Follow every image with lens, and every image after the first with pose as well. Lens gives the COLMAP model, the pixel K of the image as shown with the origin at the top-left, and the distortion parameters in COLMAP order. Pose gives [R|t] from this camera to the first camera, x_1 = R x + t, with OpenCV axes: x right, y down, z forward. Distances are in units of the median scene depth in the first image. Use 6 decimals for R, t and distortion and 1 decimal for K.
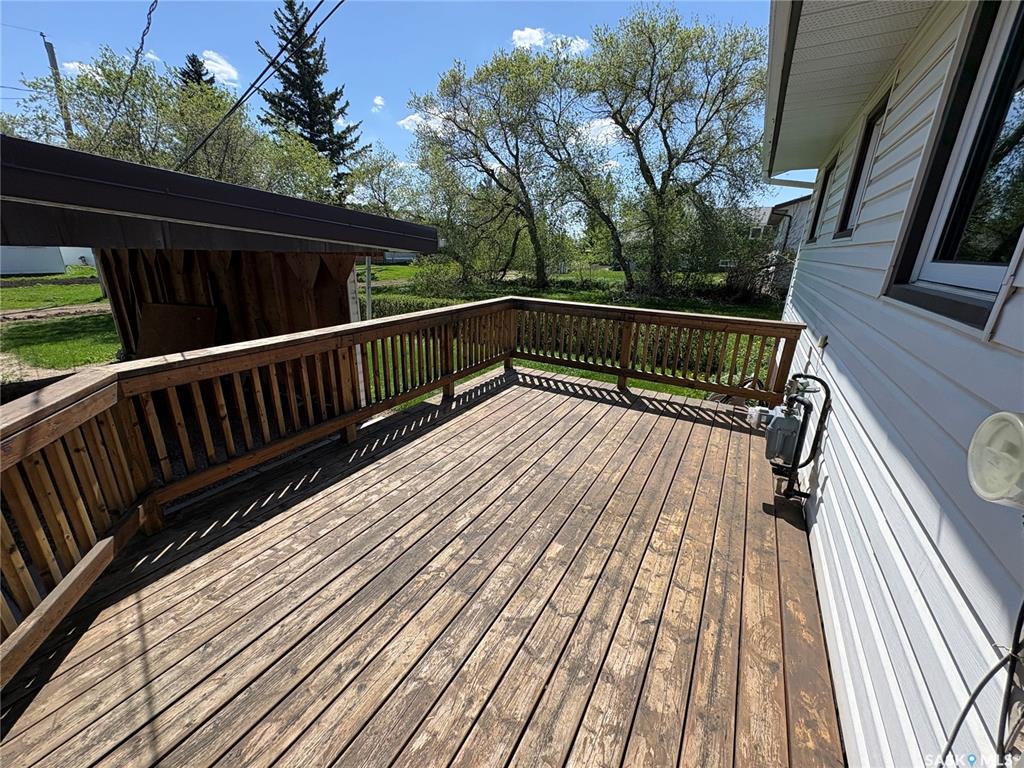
lens RADIAL K [[406.2, 0, 512.8], [0, 406.2, 384.2], [0, 0, 1]] dist [0.000002, -0.000438]
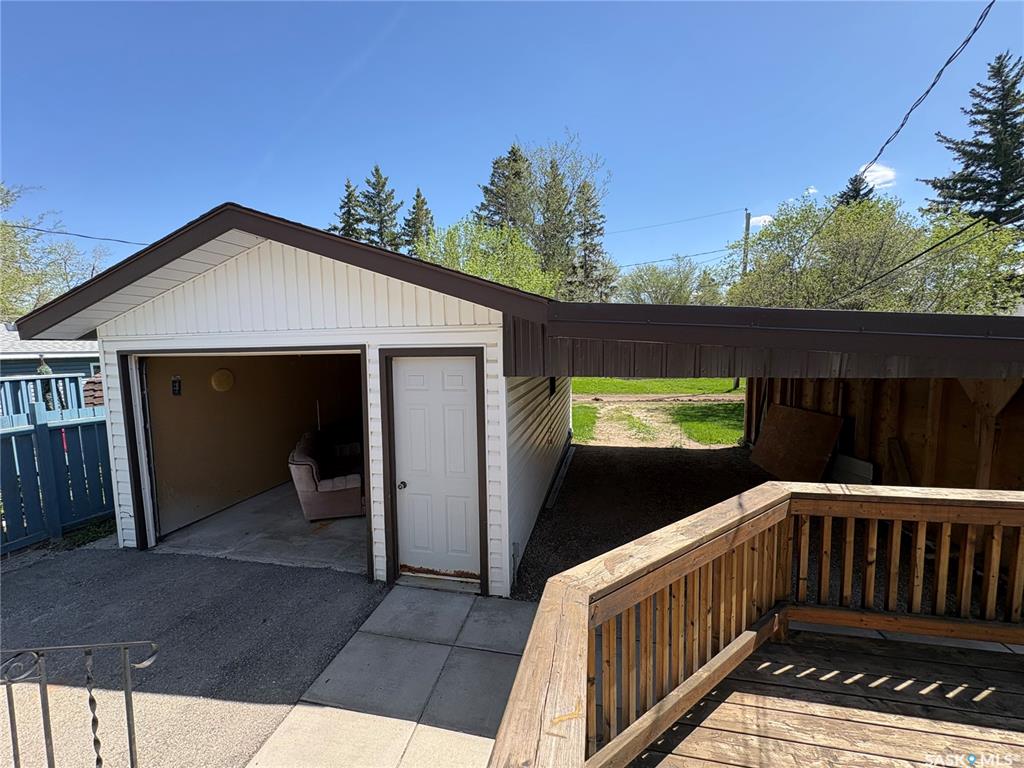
lens RADIAL K [[406.2, 0, 512.8], [0, 406.2, 384.2], [0, 0, 1]] dist [0.000002, -0.000438]
pose [[0.296494, 0.052850, -0.953571, -0.011732], [-0.270684, 0.962174, -0.030837, -0.006949], [0.915872, 0.267259, 0.299585, -0.014222]]
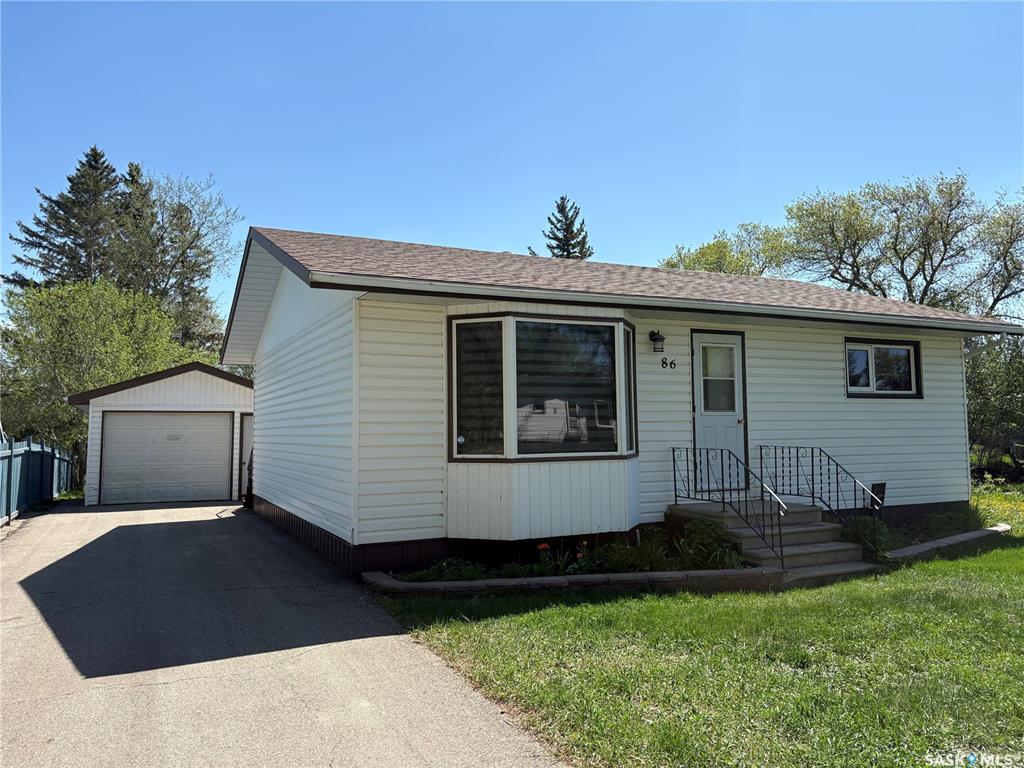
lens RADIAL K [[763.1, 0, 512.0], [0, 763.1, 384.0], [0, 0, 1]] dist [0.053118, 0.001395]
pose [[0.817225, -0.074209, -0.571522, 0.788329], [-0.148129, 0.931313, -0.332737, 0.278703], [0.556957, 0.356580, 0.750099, -0.691012]]
